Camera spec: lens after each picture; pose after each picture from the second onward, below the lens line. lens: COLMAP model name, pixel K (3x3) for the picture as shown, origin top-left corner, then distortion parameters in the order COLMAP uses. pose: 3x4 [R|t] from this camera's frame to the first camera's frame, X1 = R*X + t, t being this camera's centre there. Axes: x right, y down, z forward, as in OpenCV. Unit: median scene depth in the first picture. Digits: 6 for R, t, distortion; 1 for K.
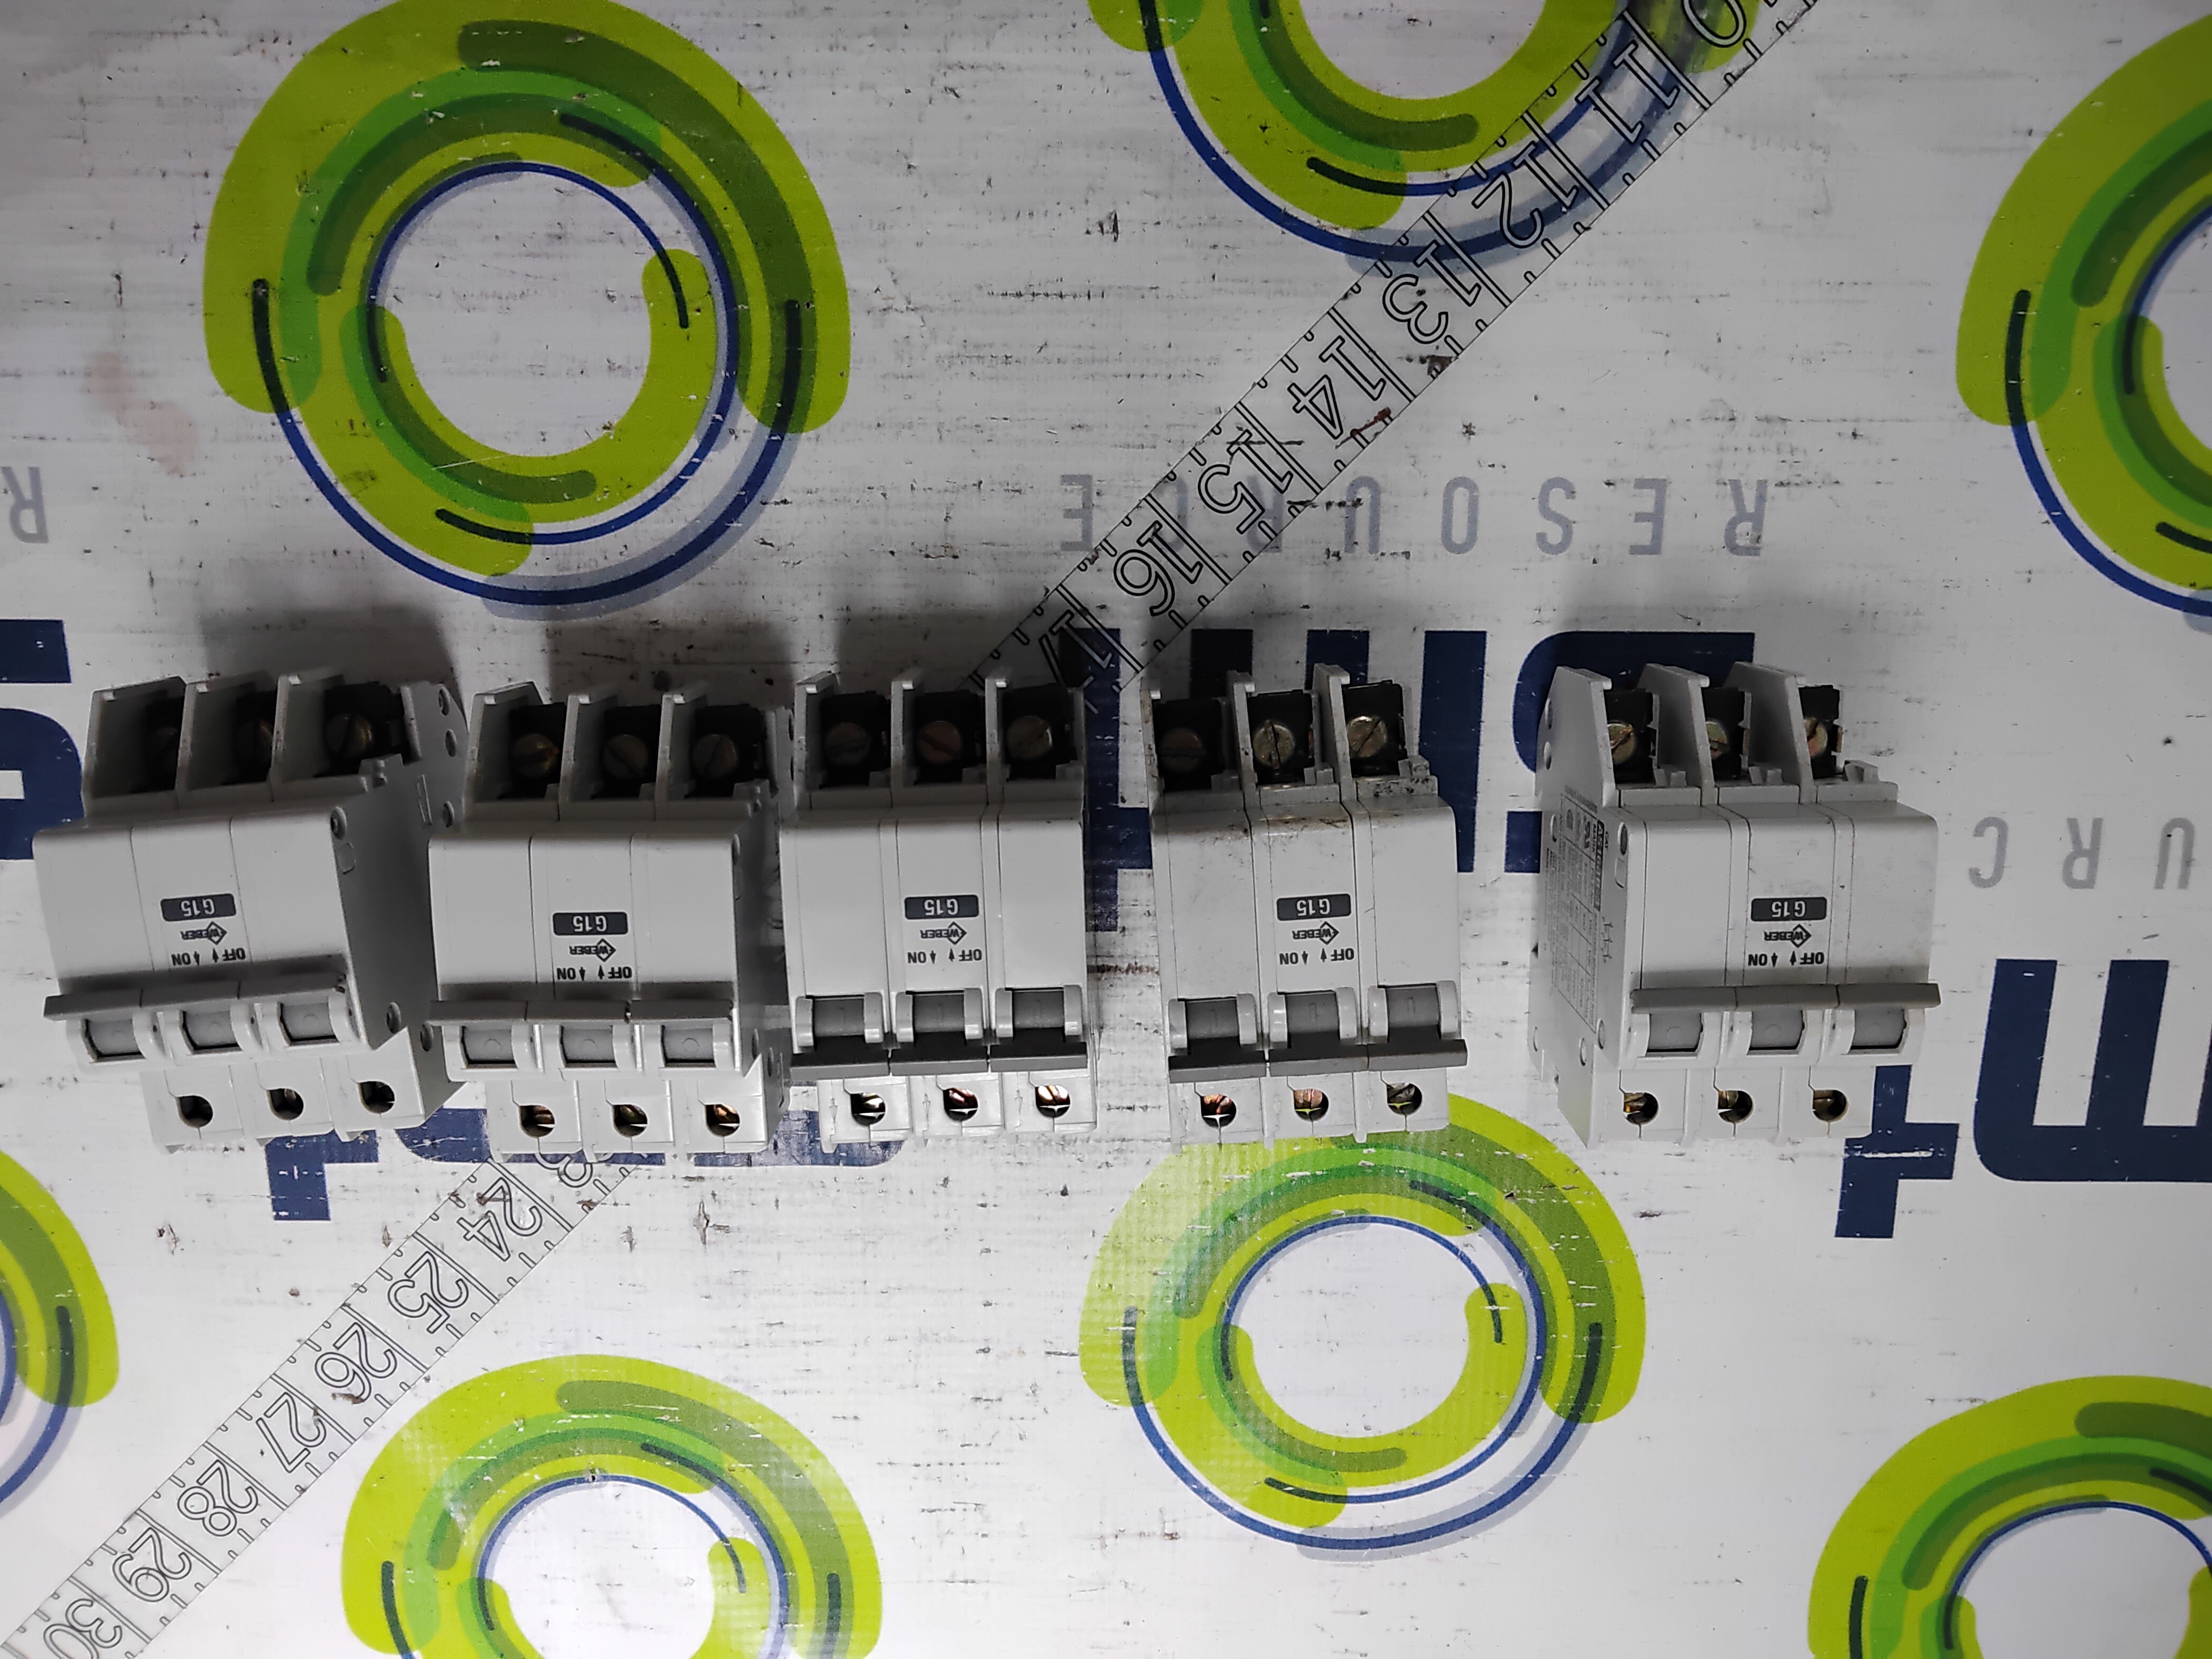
lens RADIAL K [[1678.9, 0, 1100.4], [0, 1678.9, 832.7], [0, 0, 1]] dist [-0.025240, 0.016375]
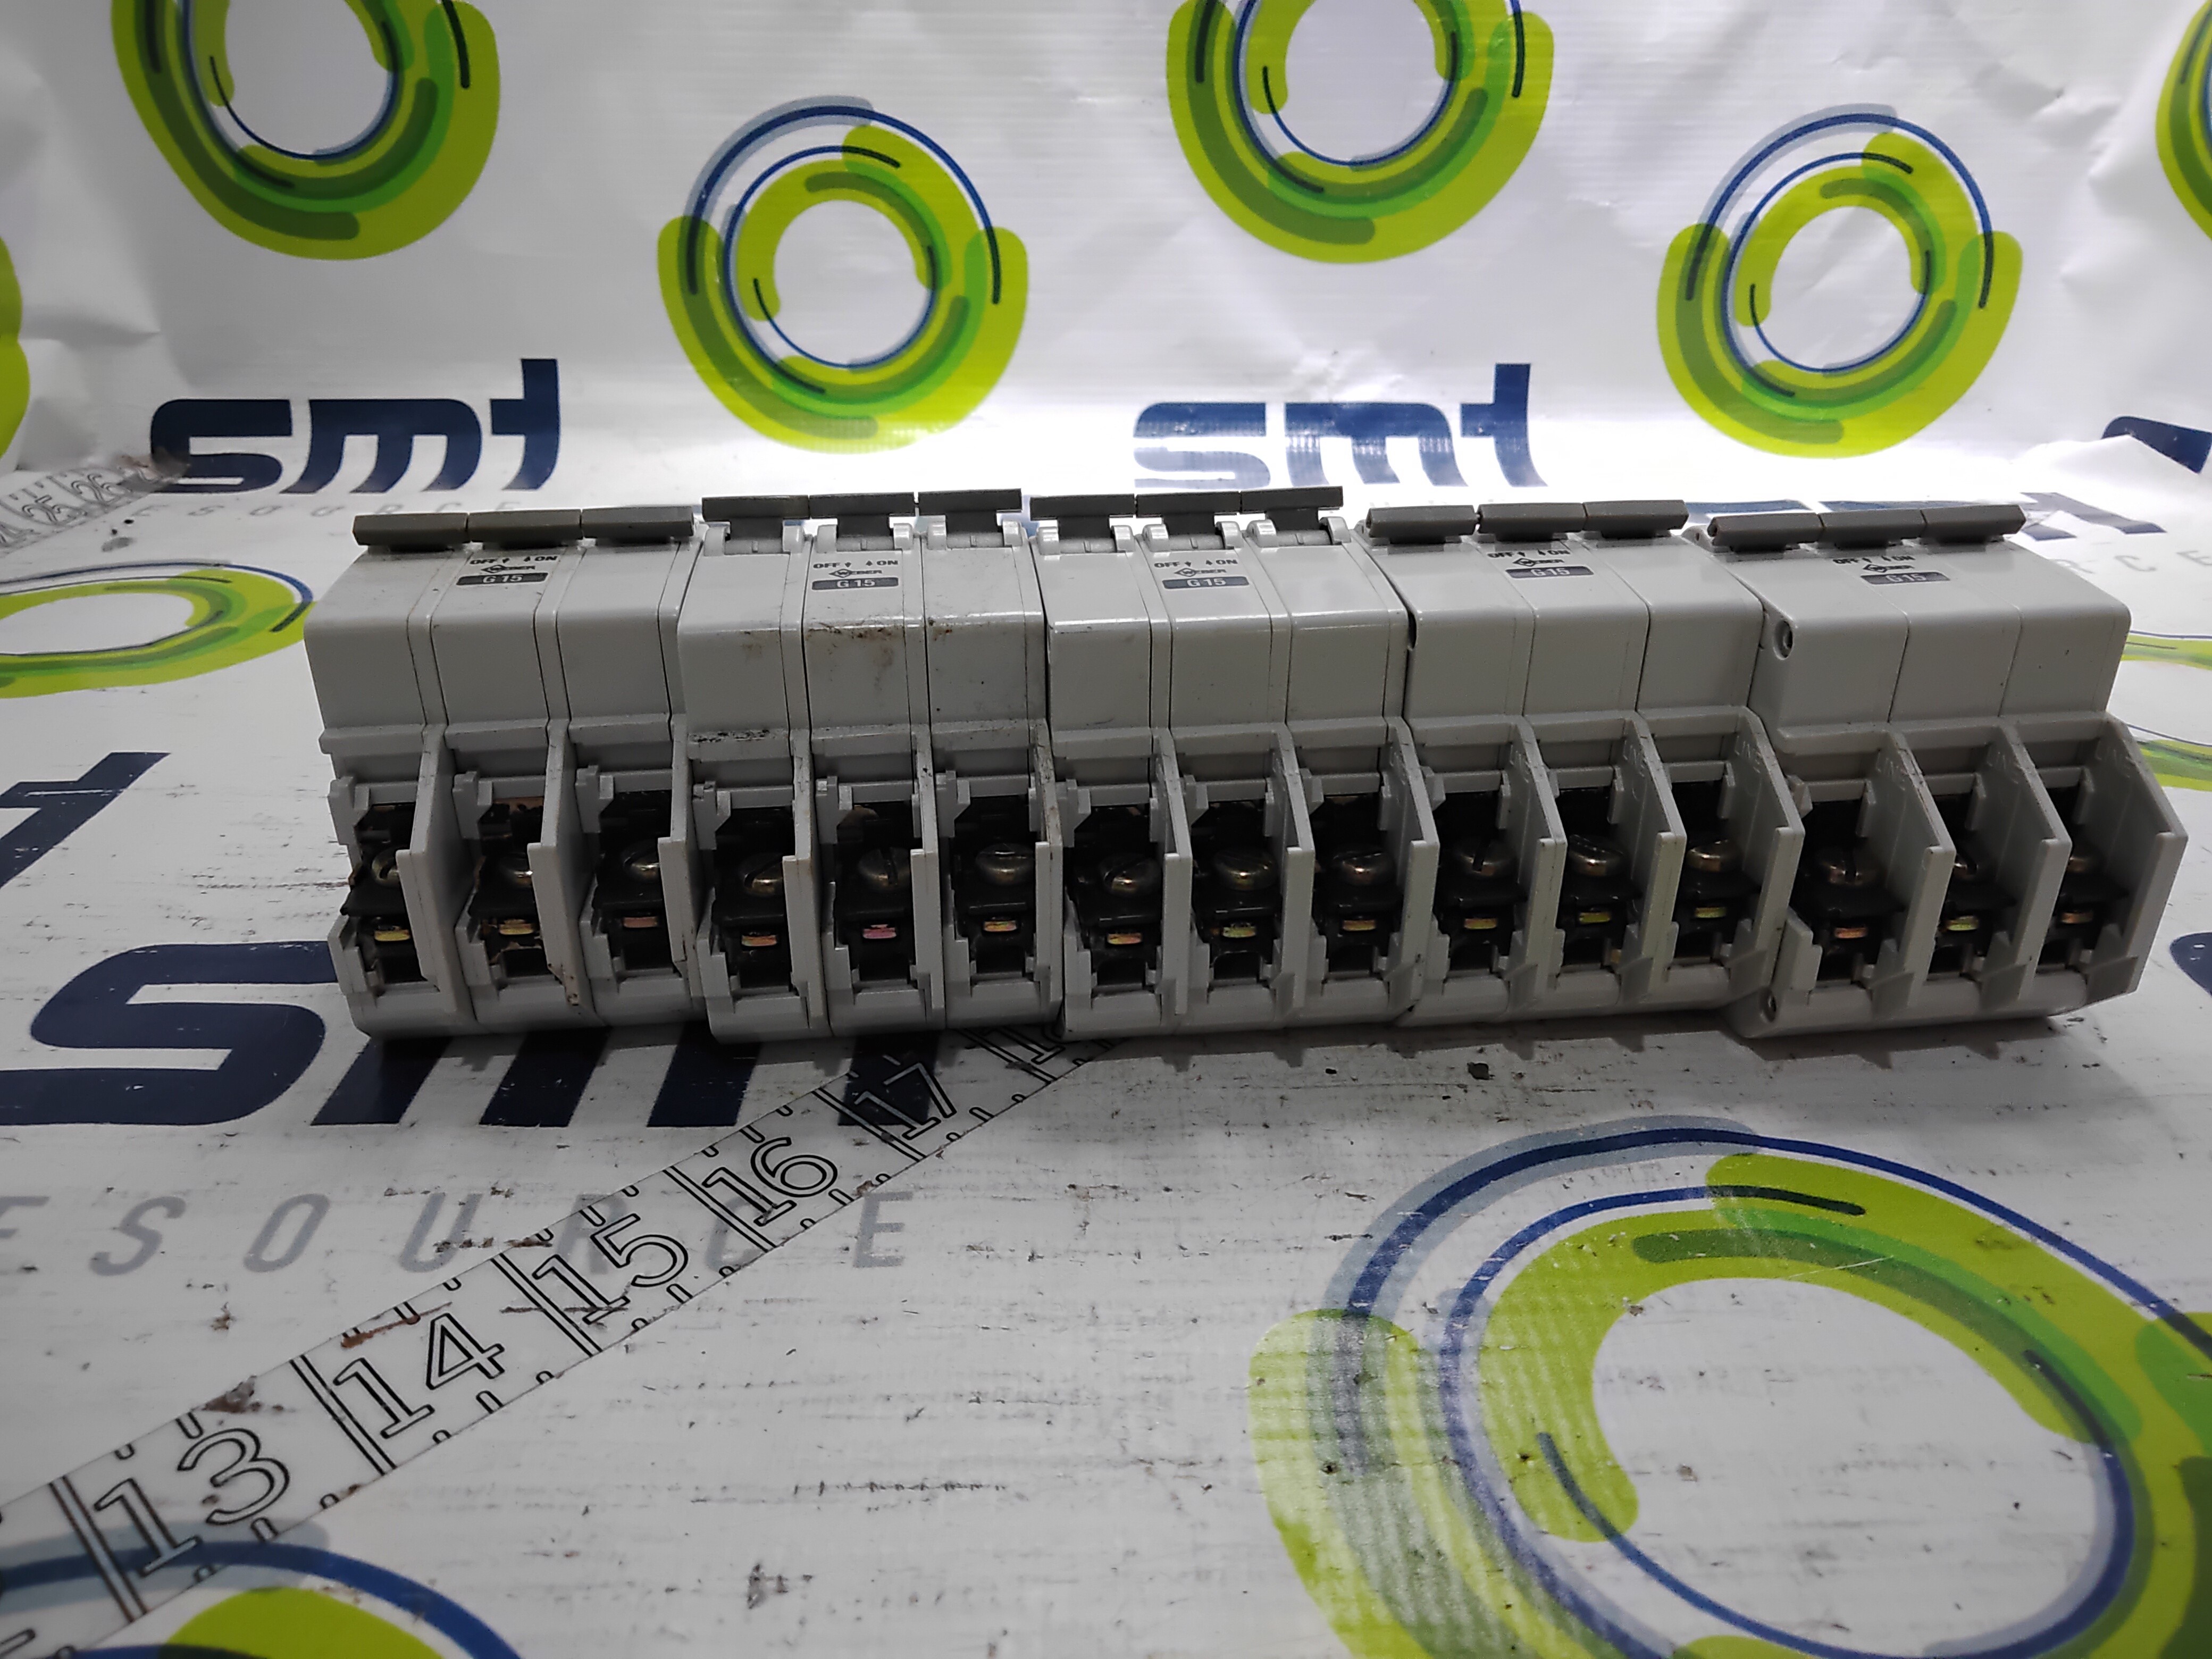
lens RADIAL K [[1678.9, 0, 1108.9], [0, 1678.9, 834.0], [0, 0, 1]] dist [-0.025240, 0.016375]
pose [[-0.999740, 0.007556, -0.021497, -0.088453], [-0.021550, -0.620003, 0.784303, -0.604635], [-0.007402, 0.784563, 0.620005, 0.479205]]
